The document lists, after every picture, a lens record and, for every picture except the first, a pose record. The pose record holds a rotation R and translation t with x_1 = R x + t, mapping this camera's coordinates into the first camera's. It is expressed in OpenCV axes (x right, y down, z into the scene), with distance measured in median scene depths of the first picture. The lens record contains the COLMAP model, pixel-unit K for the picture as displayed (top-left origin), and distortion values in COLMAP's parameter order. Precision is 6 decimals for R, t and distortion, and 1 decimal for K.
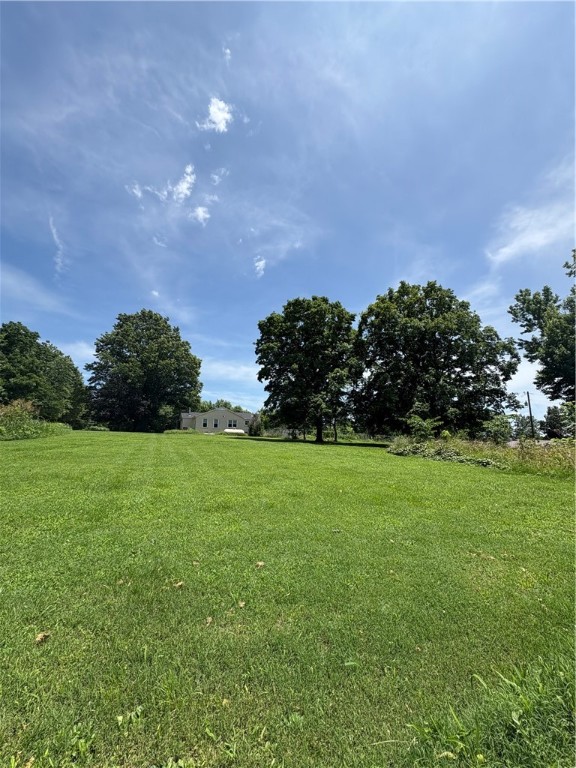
lens RADIAL K [[306.2, 0, 288.0], [0, 306.2, 384.0], [0, 0, 1]] dist [-0.000429, -0.000066]
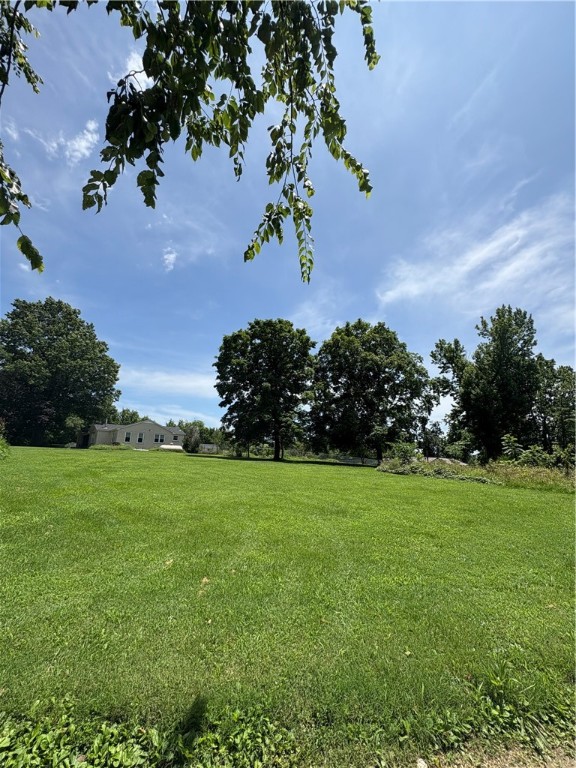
lens RADIAL K [[313.1, 0, 288.0], [0, 313.1, 384.0], [0, 0, 1]] dist [0.001971, 0.000211]
pose [[0.944267, 0.078509, 0.319682, -0.162076], [-0.065059, 0.996496, -0.052556, -0.009479], [-0.322688, 0.028829, 0.946066, -0.011644]]
